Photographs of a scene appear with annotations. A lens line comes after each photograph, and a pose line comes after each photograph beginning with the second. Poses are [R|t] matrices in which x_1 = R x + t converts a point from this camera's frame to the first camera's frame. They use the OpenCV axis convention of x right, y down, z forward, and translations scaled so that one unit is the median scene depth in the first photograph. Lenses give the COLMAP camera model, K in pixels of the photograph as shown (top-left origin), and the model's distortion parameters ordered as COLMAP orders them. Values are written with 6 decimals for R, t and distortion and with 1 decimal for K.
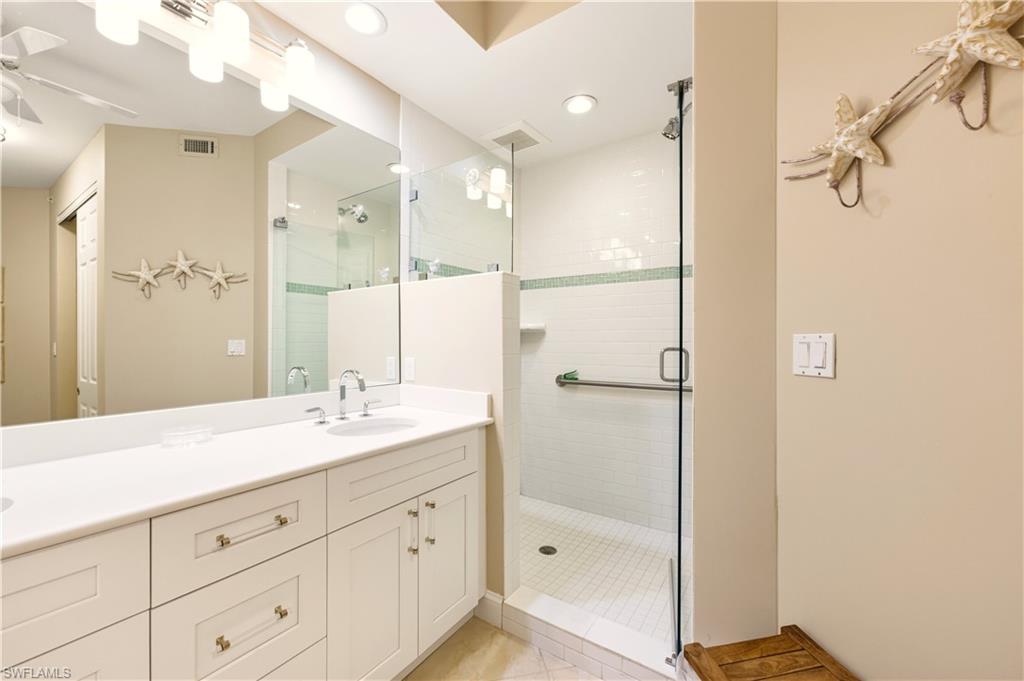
lens RADIAL K [[409.1, 0, 515.0], [0, 409.1, 341.6], [0, 0, 1]] dist [-0.000018, 0.001049]
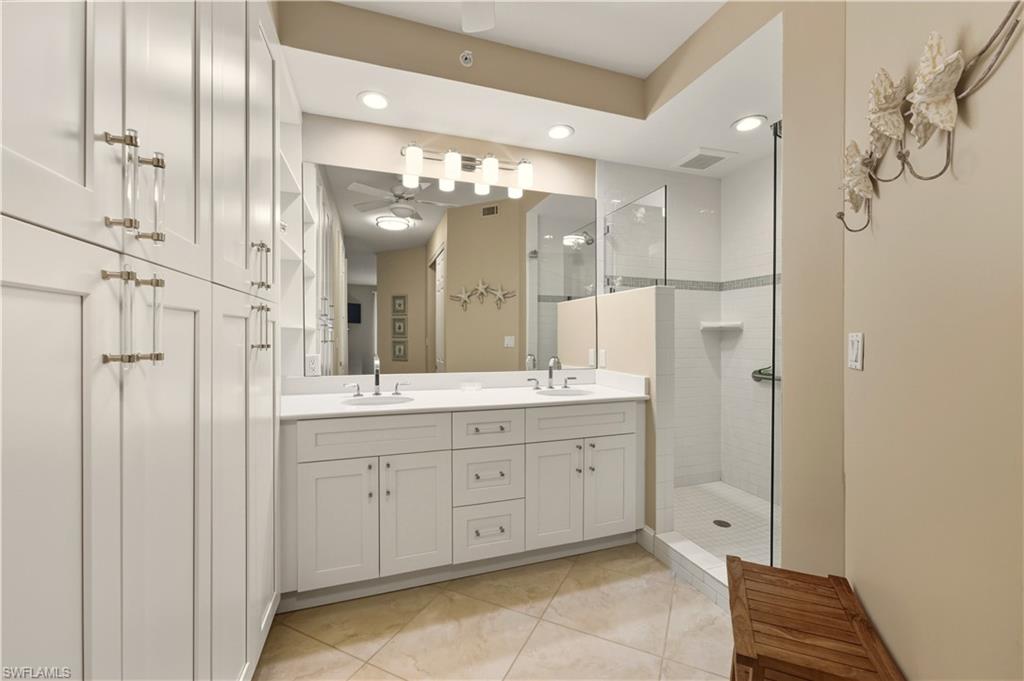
lens RADIAL K [[409.1, 0, 511.6], [0, 409.1, 337.5], [0, 0, 1]] dist [-0.000018, 0.001049]
pose [[0.801482, 0.003372, -0.598009, 0.311305], [-0.003209, 0.999994, 0.001338, -0.002174], [0.598010, 0.000846, 0.801488, -0.269331]]
